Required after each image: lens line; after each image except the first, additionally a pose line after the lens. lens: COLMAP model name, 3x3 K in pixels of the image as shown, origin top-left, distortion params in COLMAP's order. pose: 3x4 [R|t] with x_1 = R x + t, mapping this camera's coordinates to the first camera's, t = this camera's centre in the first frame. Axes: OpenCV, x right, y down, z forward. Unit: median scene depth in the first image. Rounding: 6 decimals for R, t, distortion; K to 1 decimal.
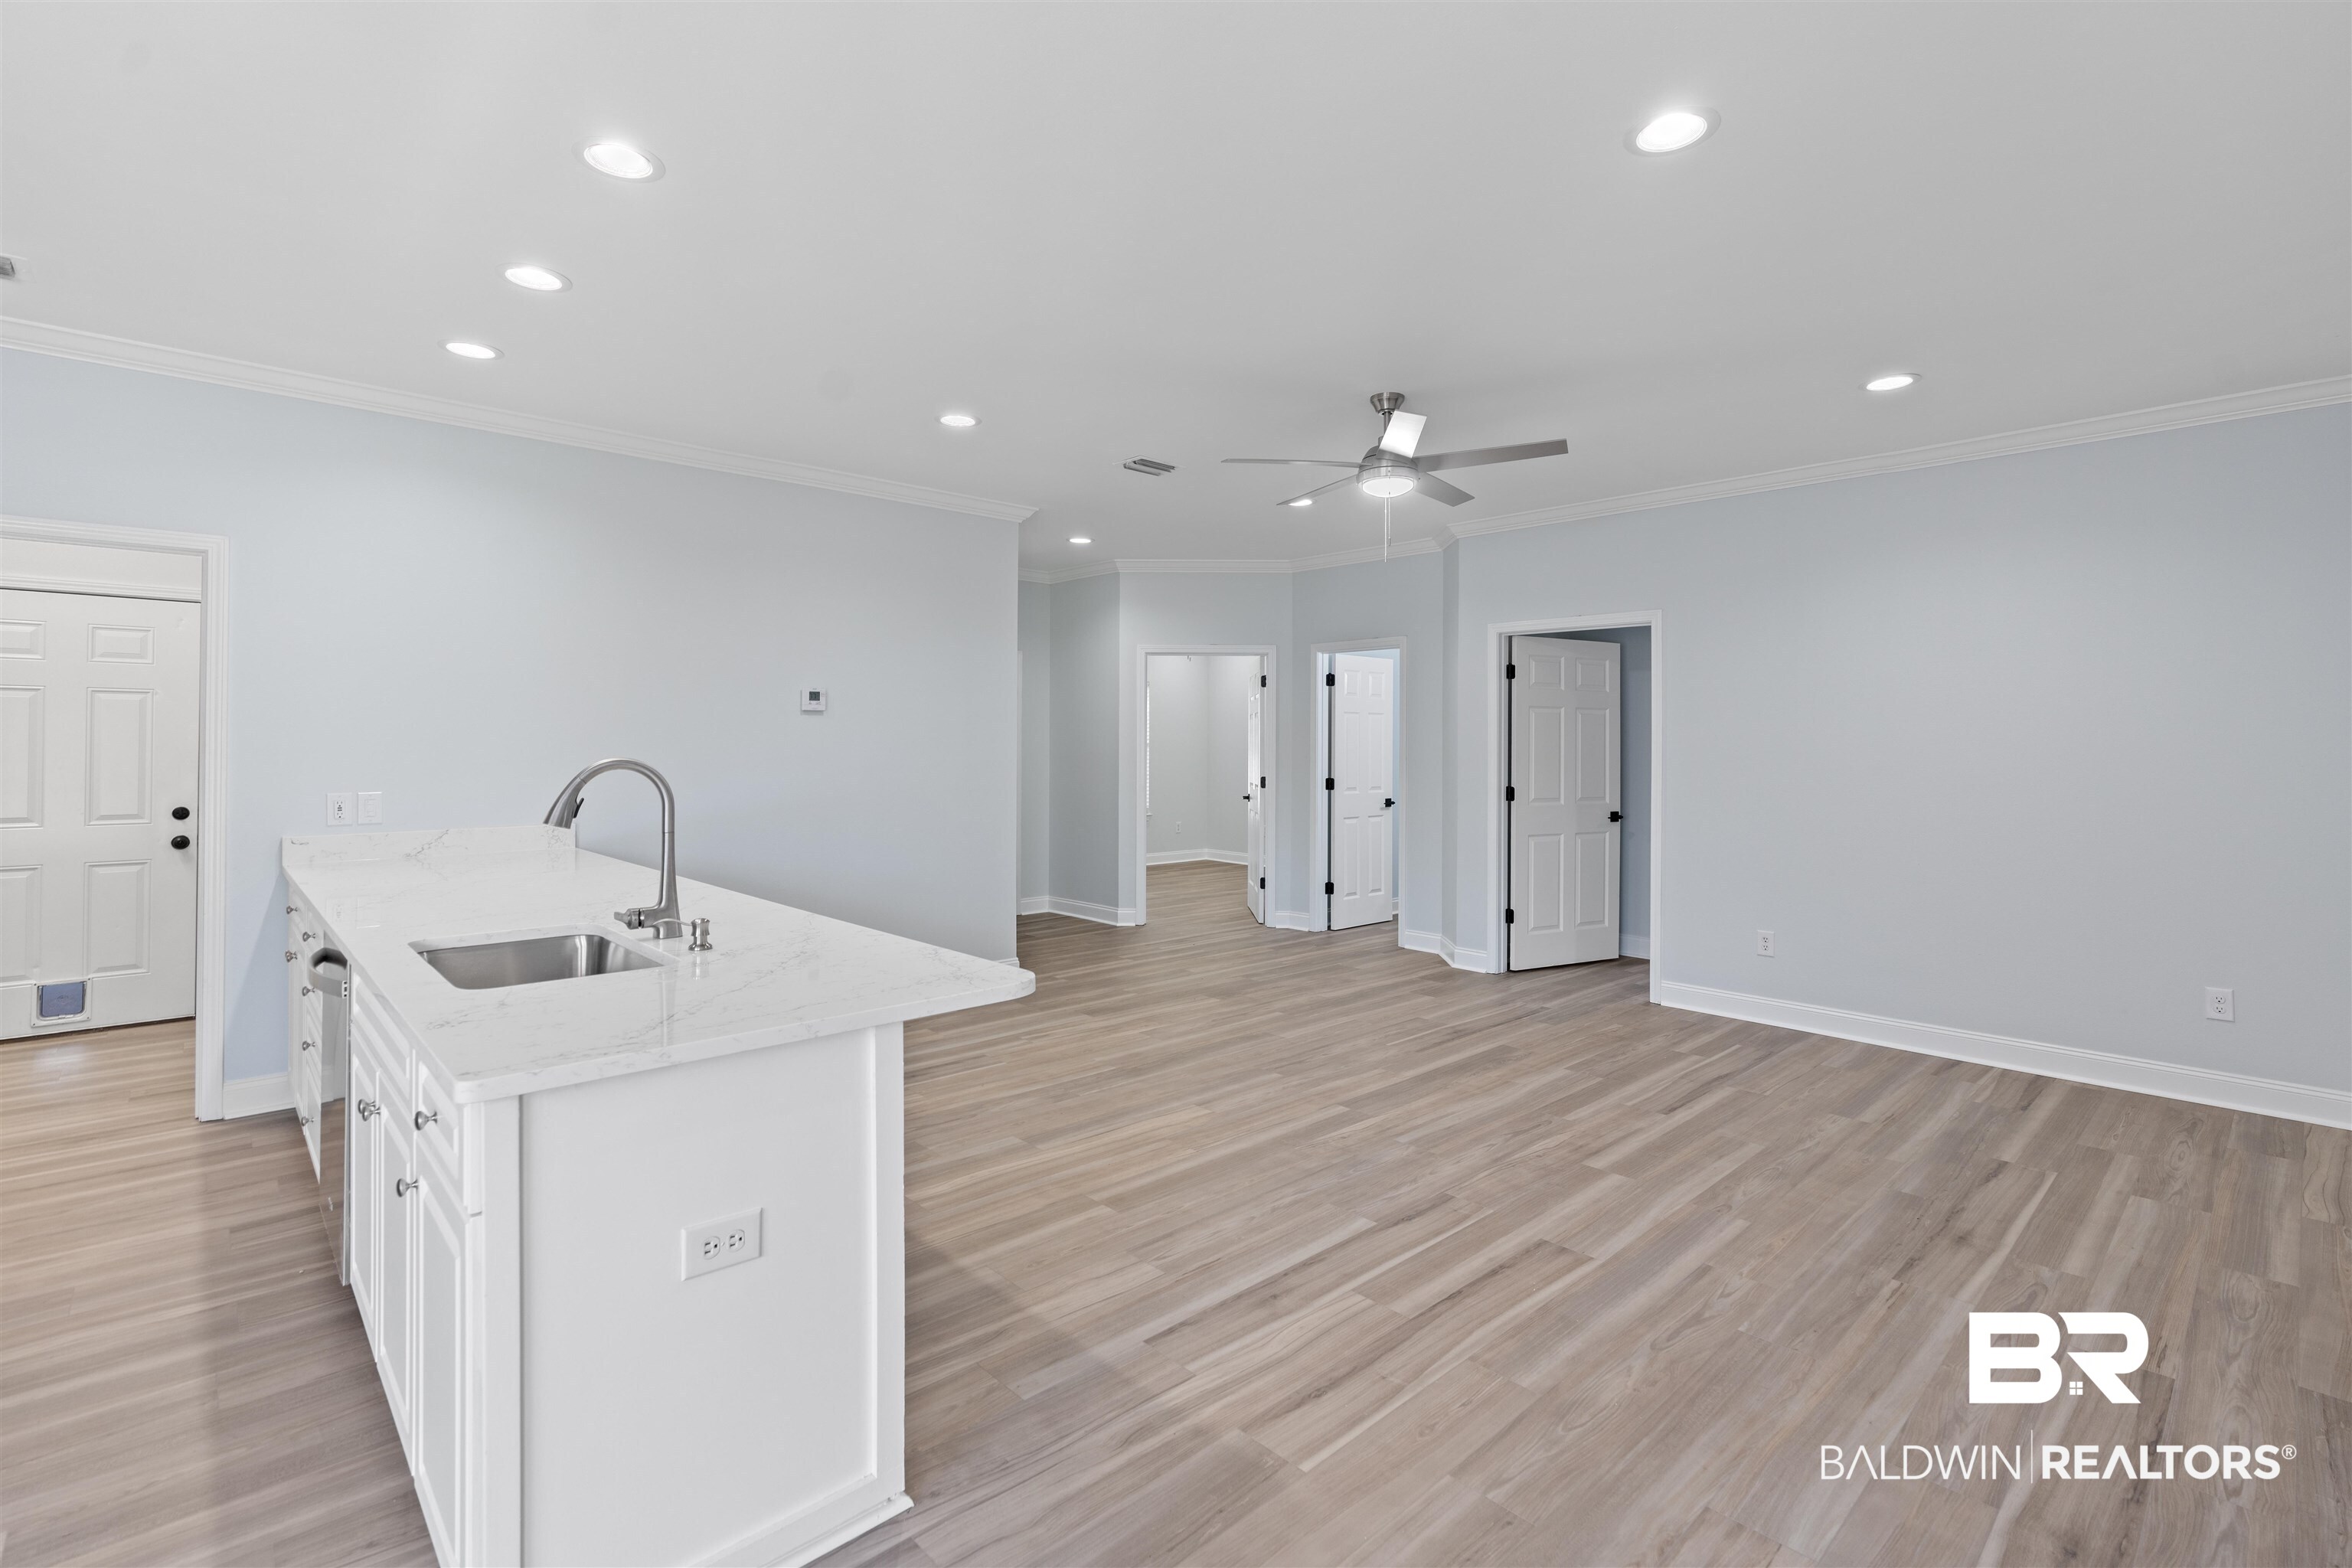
lens RADIAL K [[1071.2, 0, 1176.1], [0, 1071.2, 749.5], [0, 0, 1]] dist [-0.027651, 0.000725]
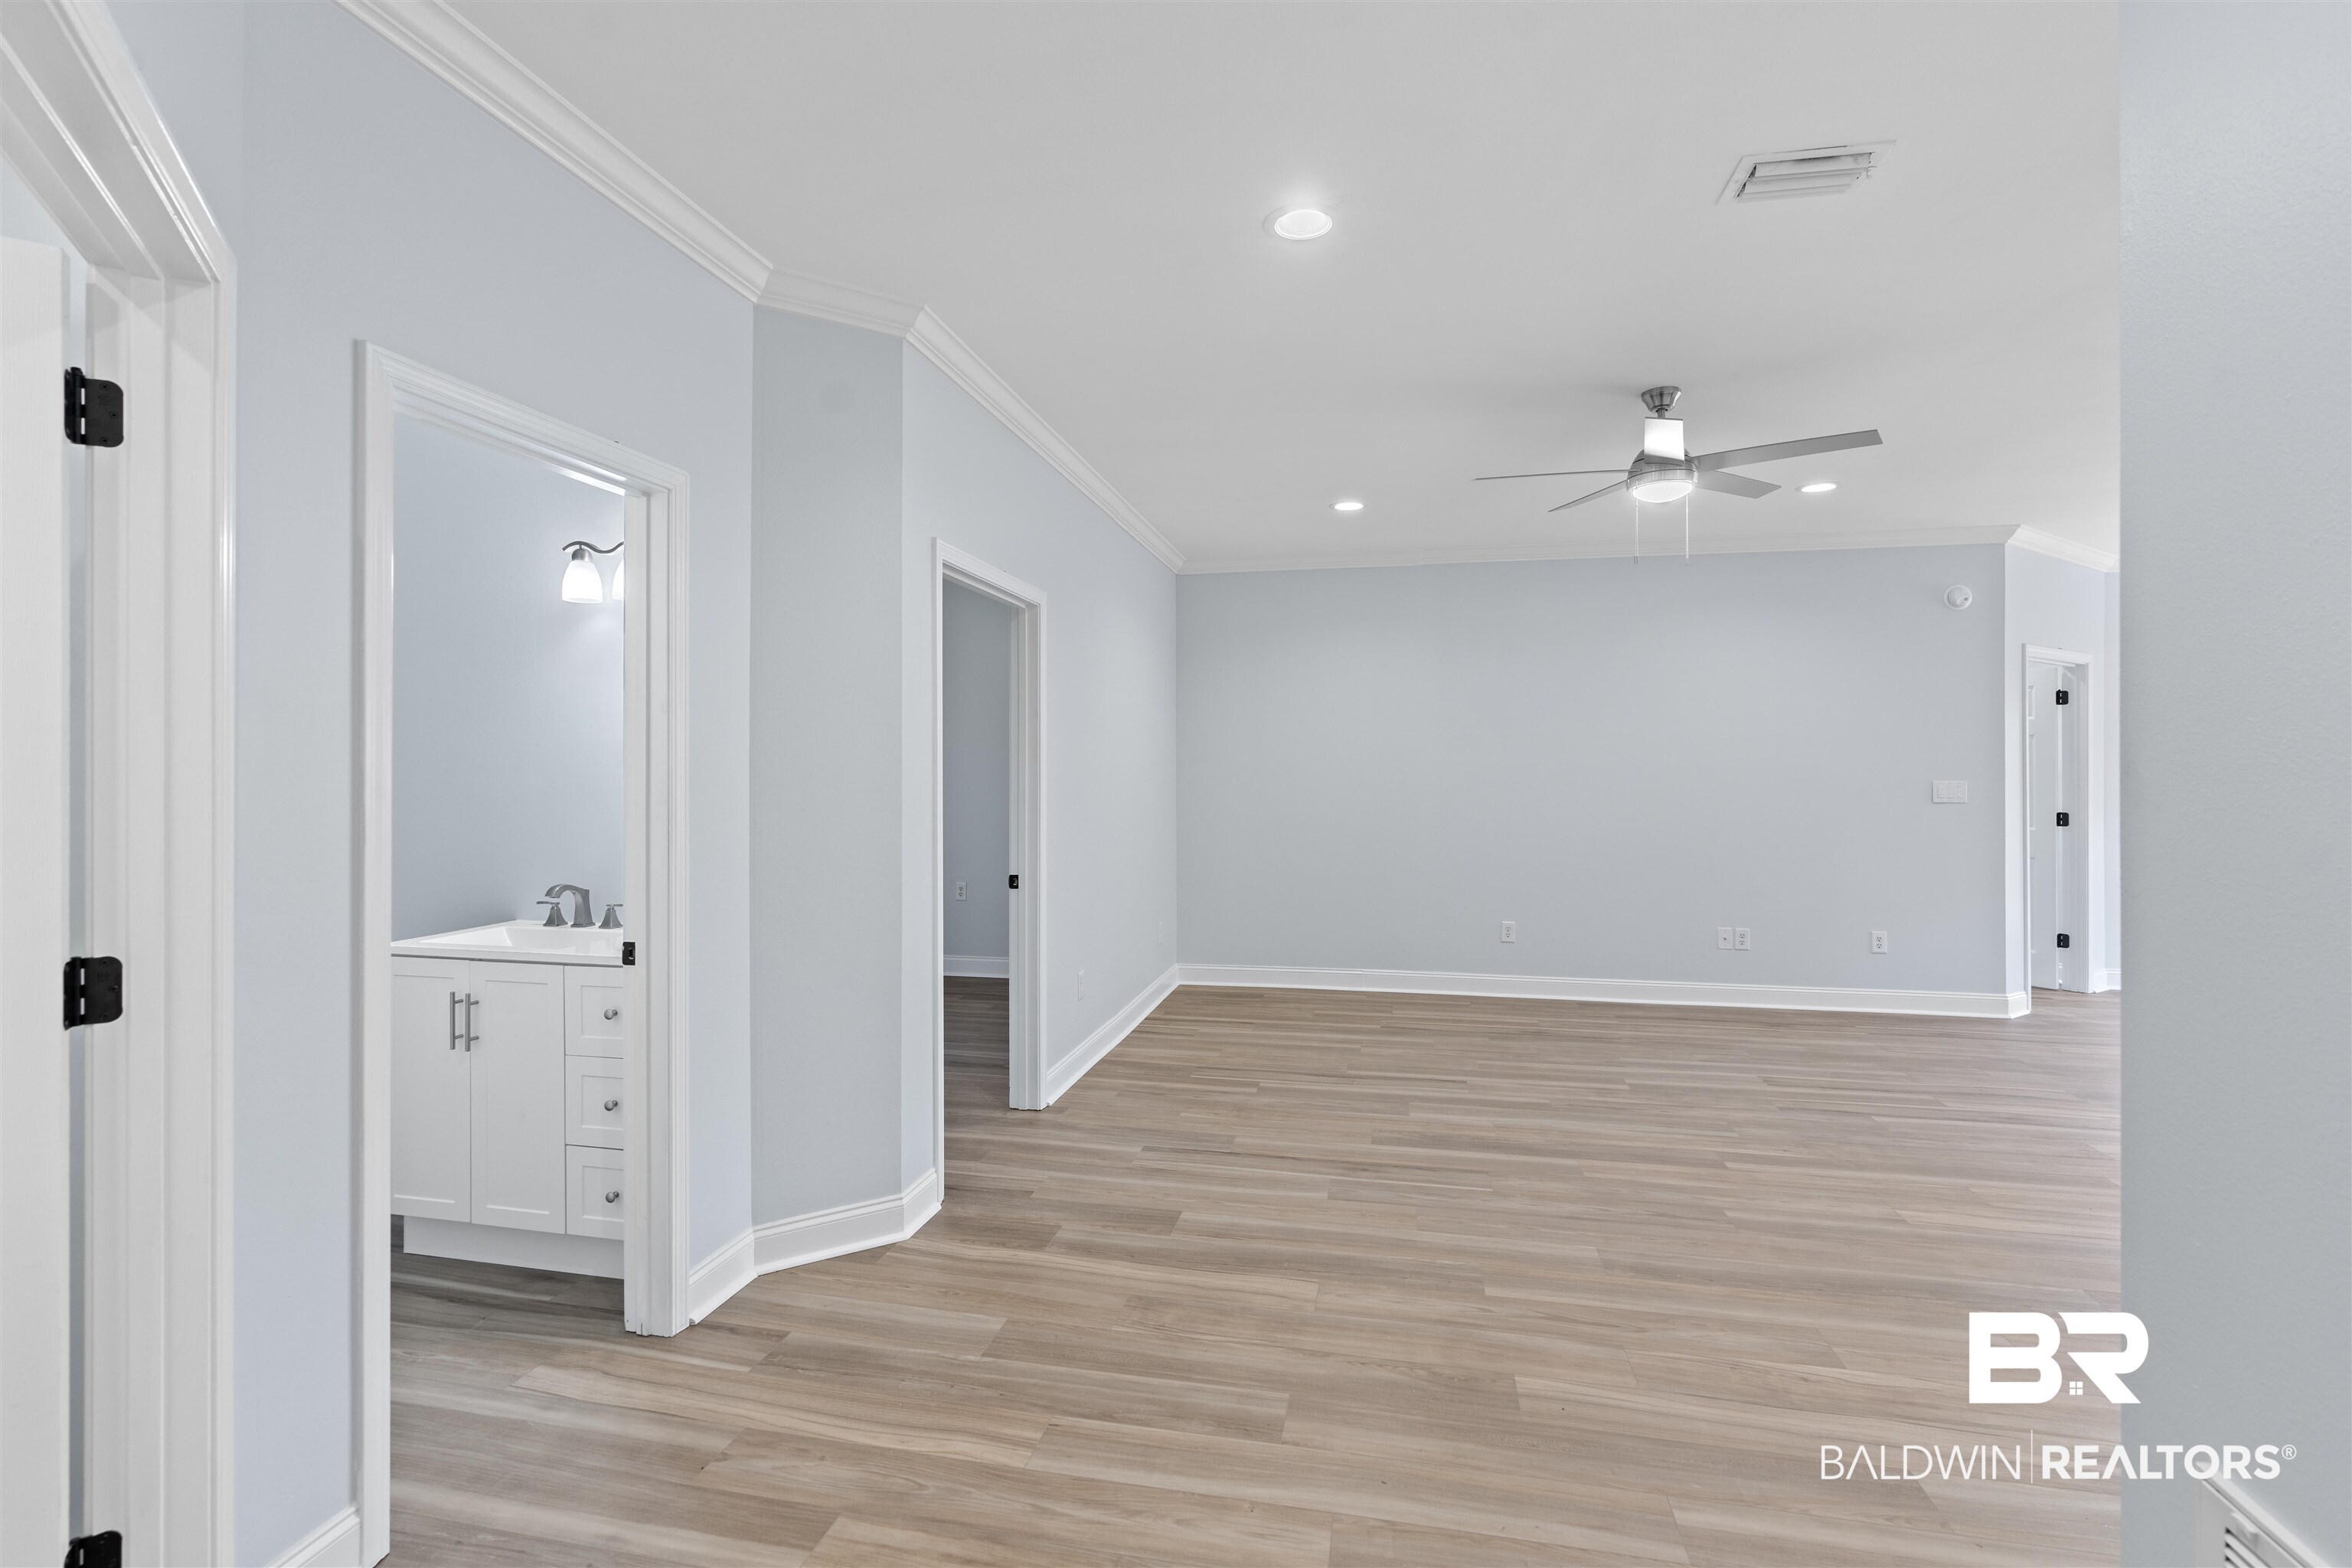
lens RADIAL K [[1041.9, 0, 1170.7], [0, 1041.9, 764.8], [0, 0, 1]] dist [-0.017398, 0.000097]
pose [[-0.563364, 0.000733, 0.826209, -0.331266], [0.000398, 1.000000, -0.000615, -0.011163], [-0.826209, -0.000018, -0.563364, 2.027352]]
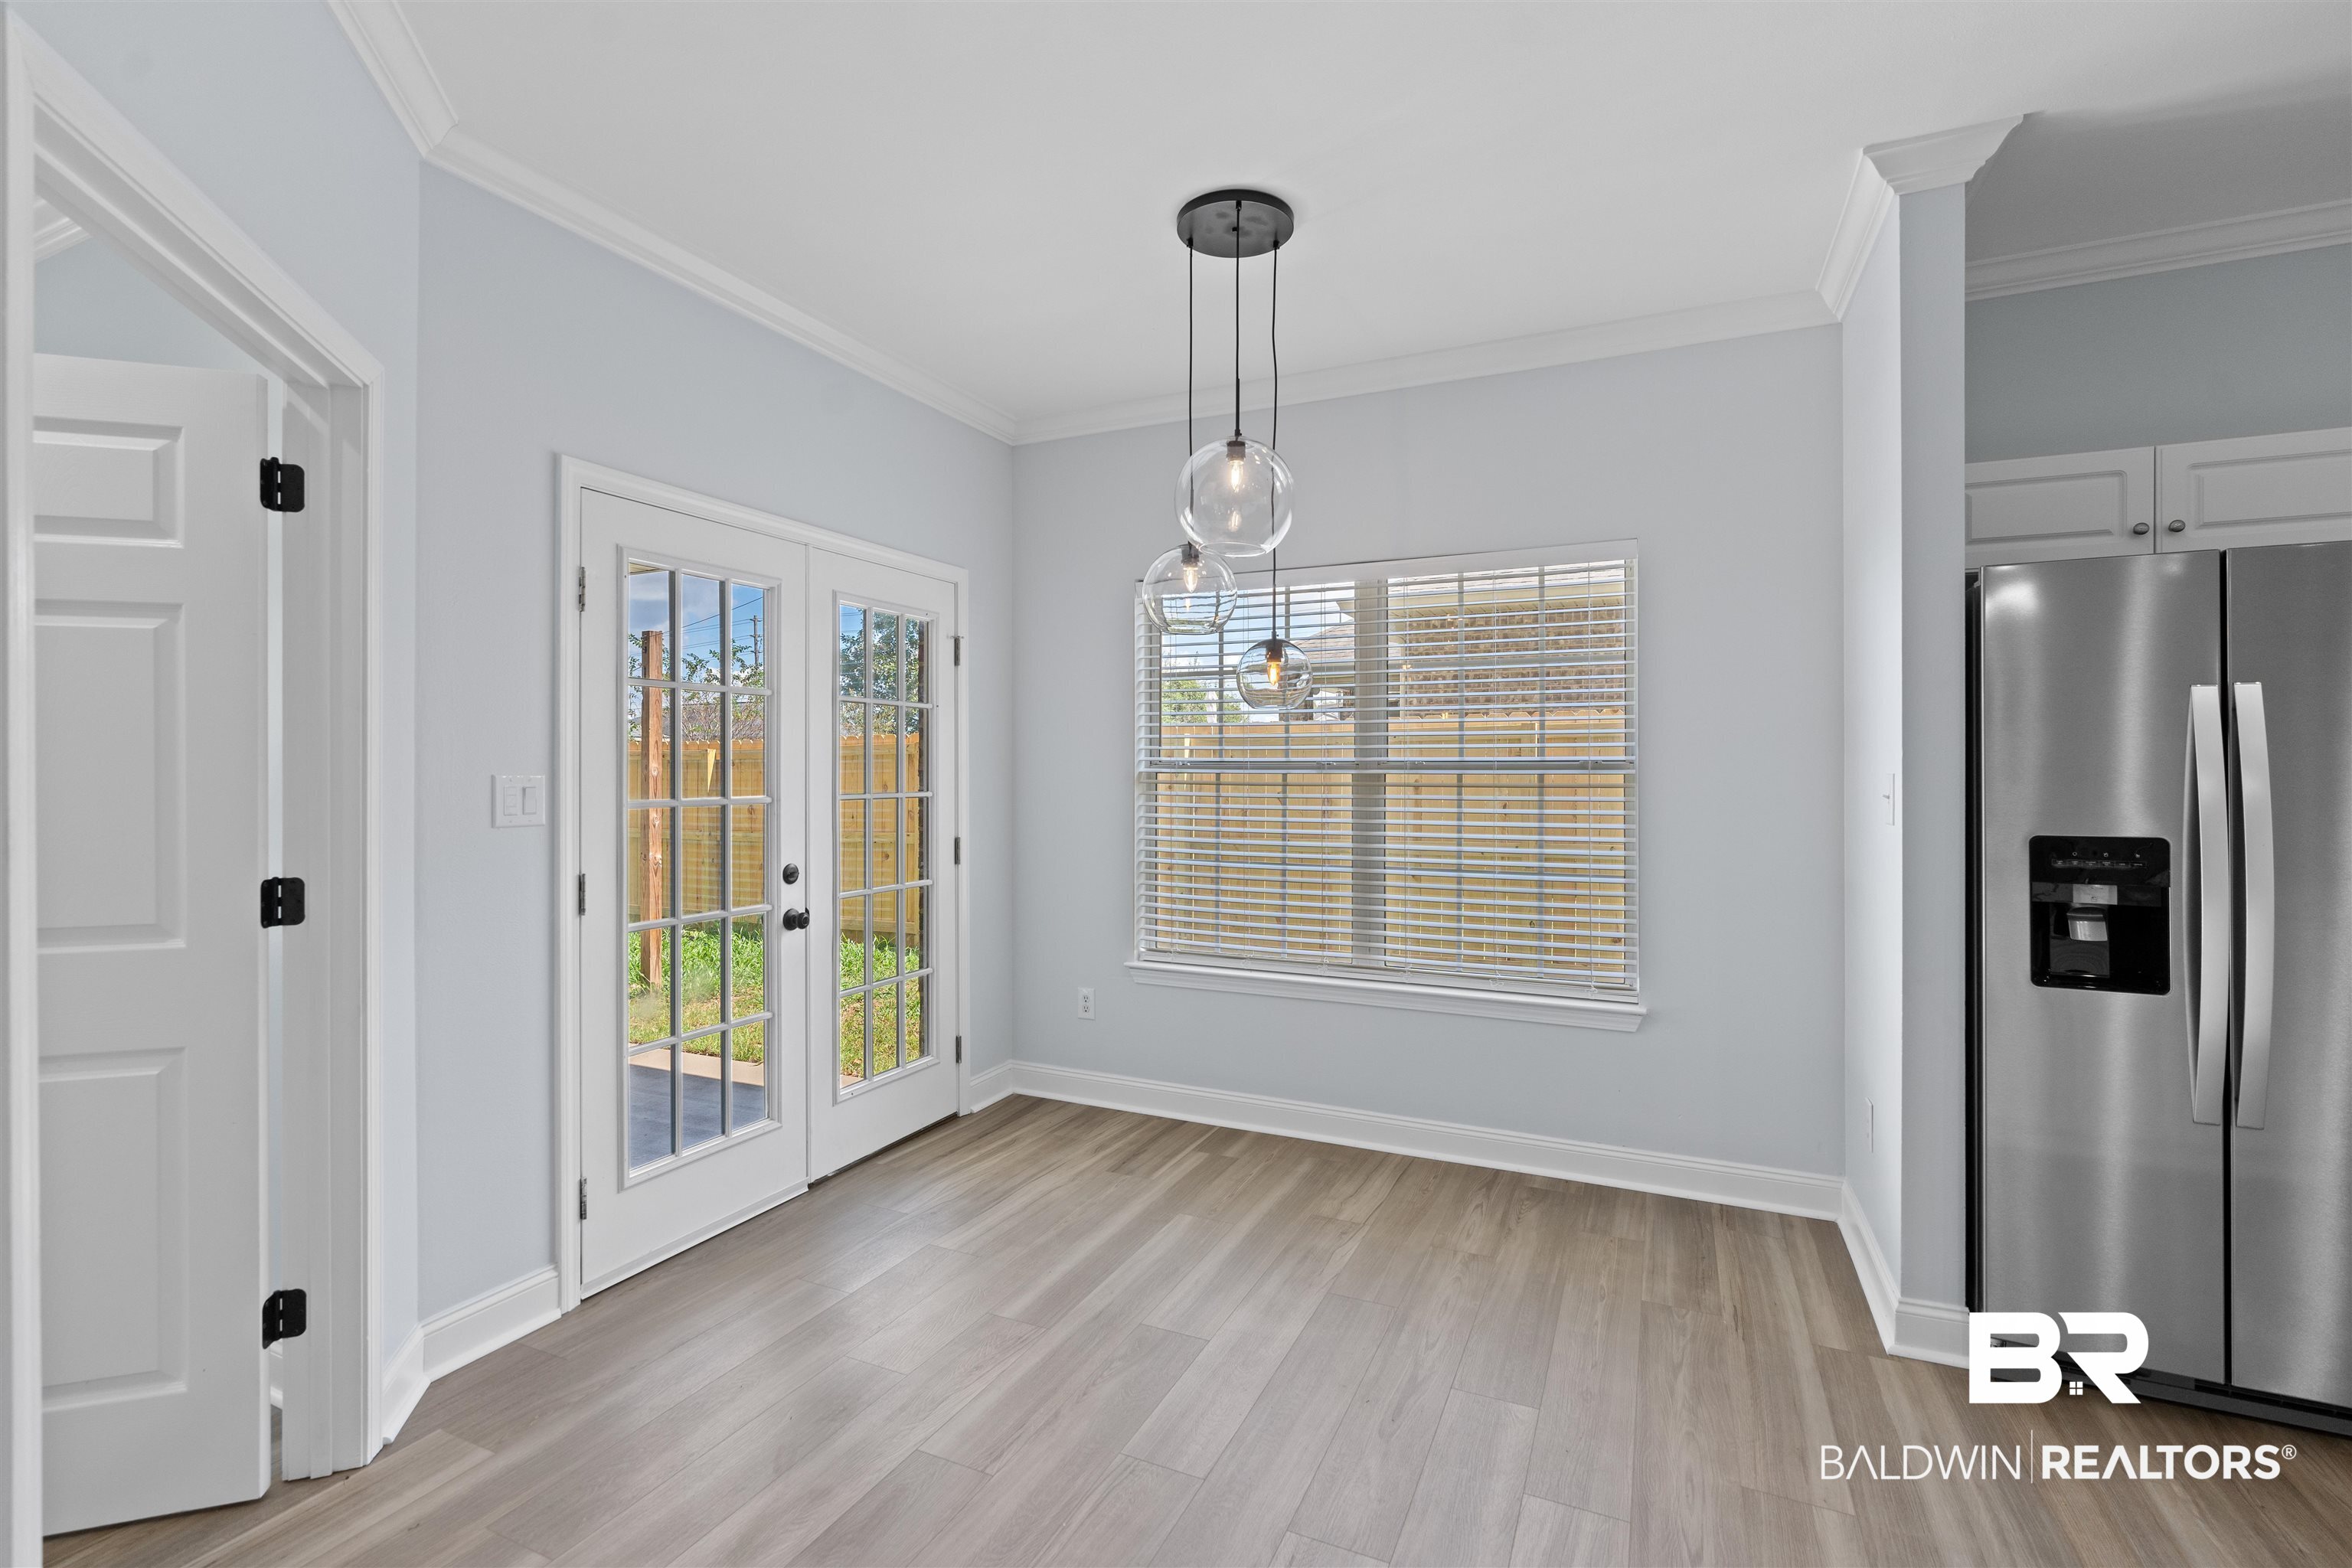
lens RADIAL K [[1041.9, 0, 1170.7], [0, 1041.9, 764.8], [0, 0, 1]] dist [-0.017398, 0.000097]
pose [[-0.929939, -0.007132, -0.367646, 0.035484], [-0.008048, 0.999967, 0.000958, 0.008133], [0.367627, 0.003849, -0.929965, 0.428347]]
